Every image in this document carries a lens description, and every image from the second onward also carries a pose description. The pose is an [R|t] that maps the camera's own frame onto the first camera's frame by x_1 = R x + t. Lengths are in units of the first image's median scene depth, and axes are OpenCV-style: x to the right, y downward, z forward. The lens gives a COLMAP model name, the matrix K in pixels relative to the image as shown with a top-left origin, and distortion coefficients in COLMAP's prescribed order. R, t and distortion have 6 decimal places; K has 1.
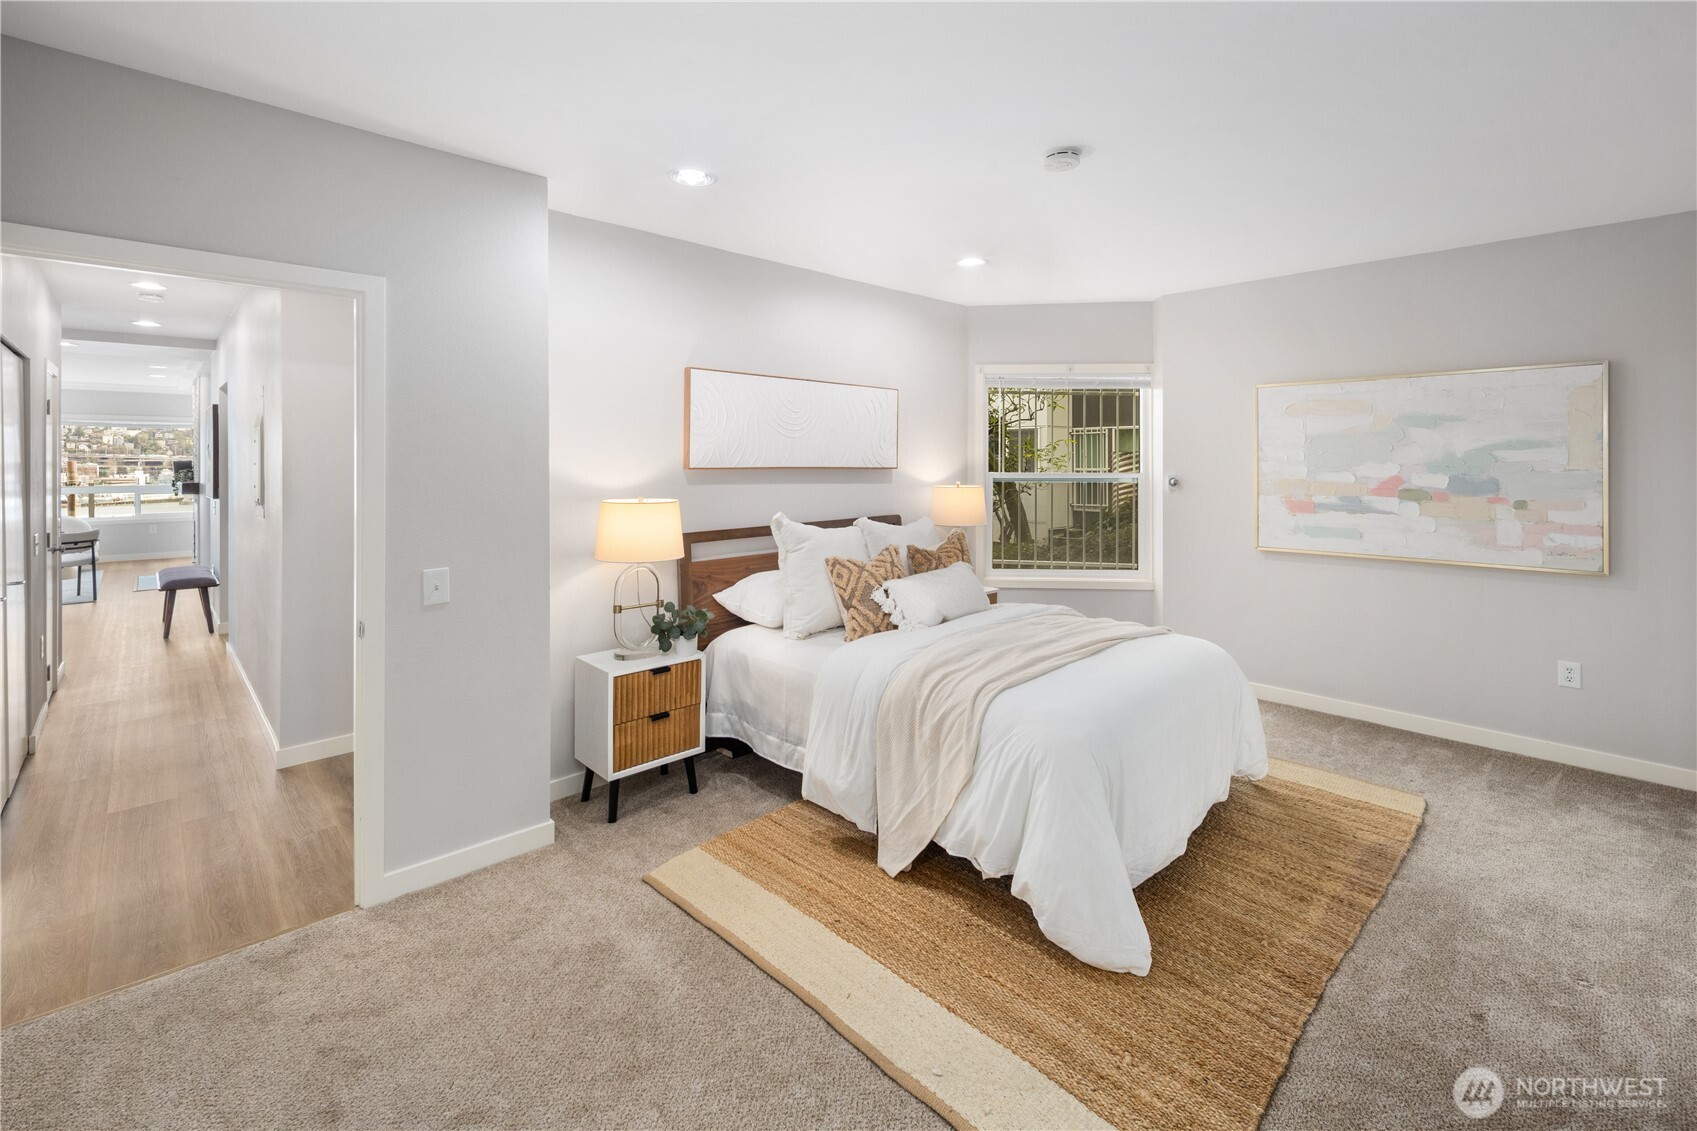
lens RADIAL K [[740.6, 0, 860.3], [0, 740.6, 462.2], [0, 0, 1]] dist [0.004409, -0.000701]
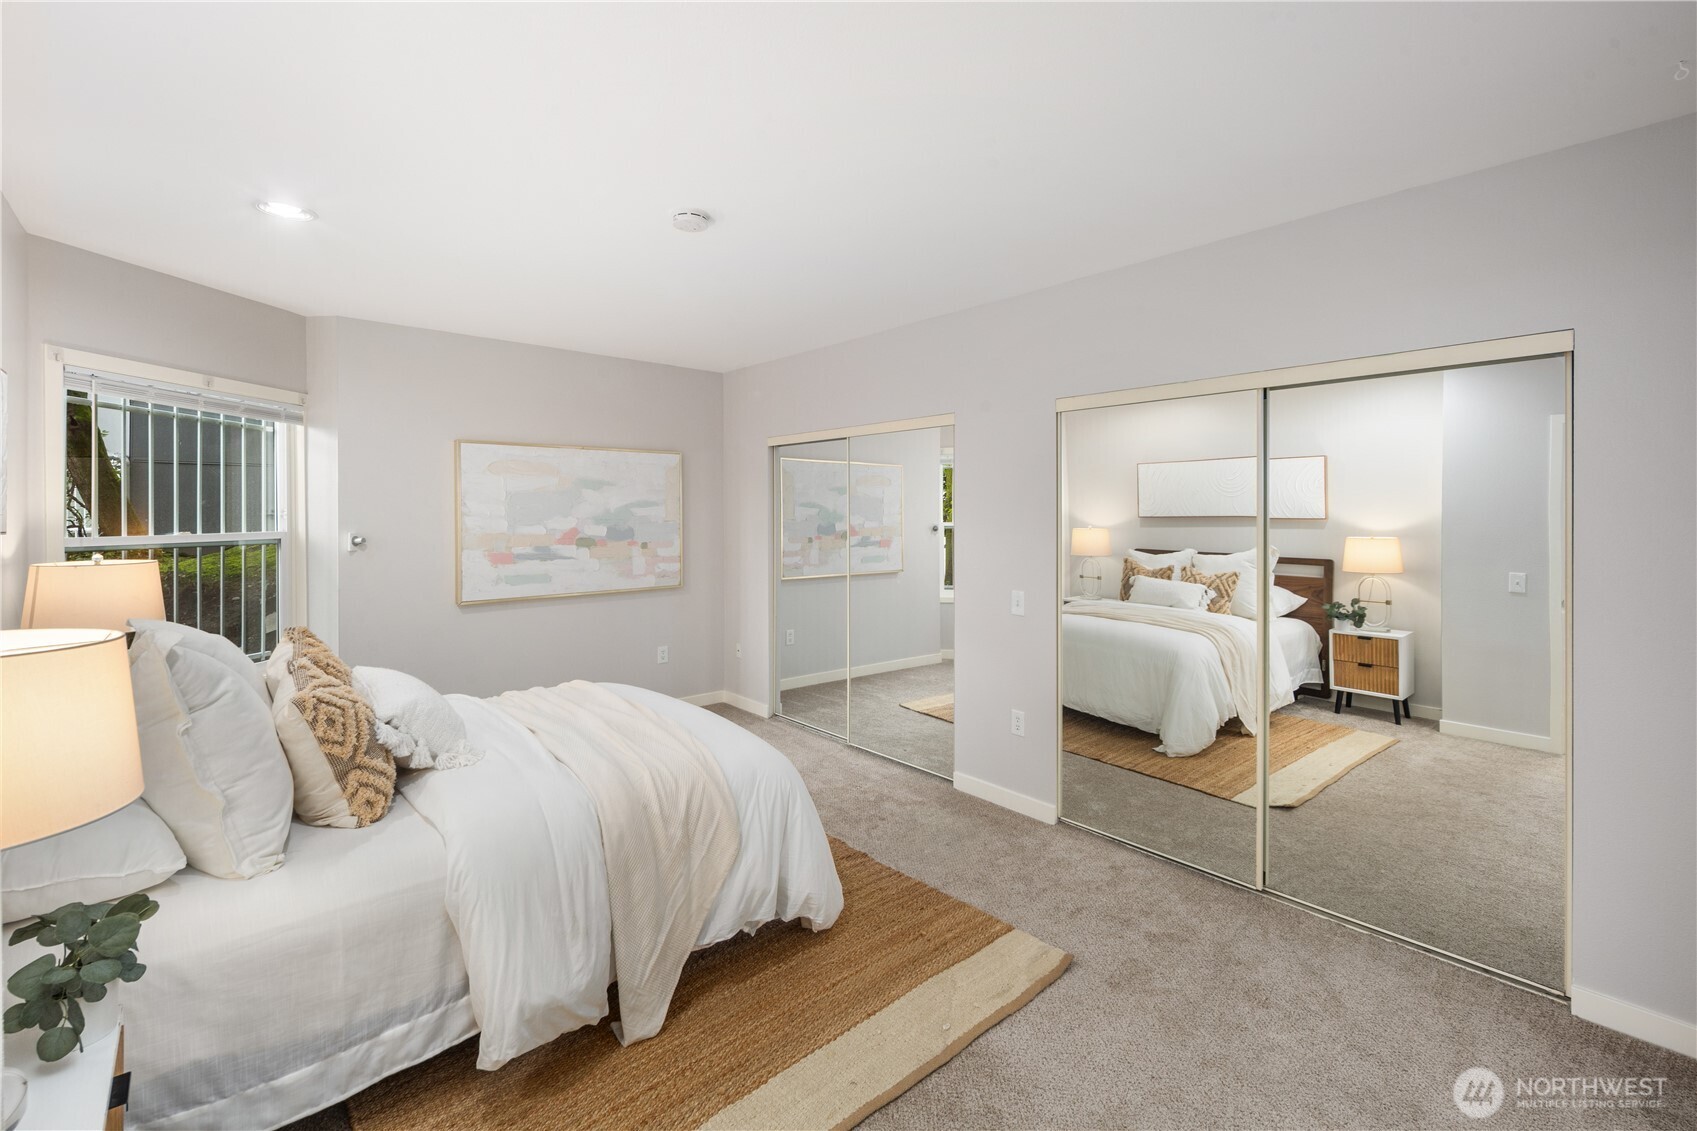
lens RADIAL K [[740.6, 0, 846.3], [0, 740.6, 513.5], [0, 0, 1]] dist [0.004409, -0.000701]
pose [[0.043721, -0.000623, 0.999044, -0.546286], [0.004471, 0.999990, 0.000428, -0.003807], [-0.999034, 0.004448, 0.043723, 0.549285]]
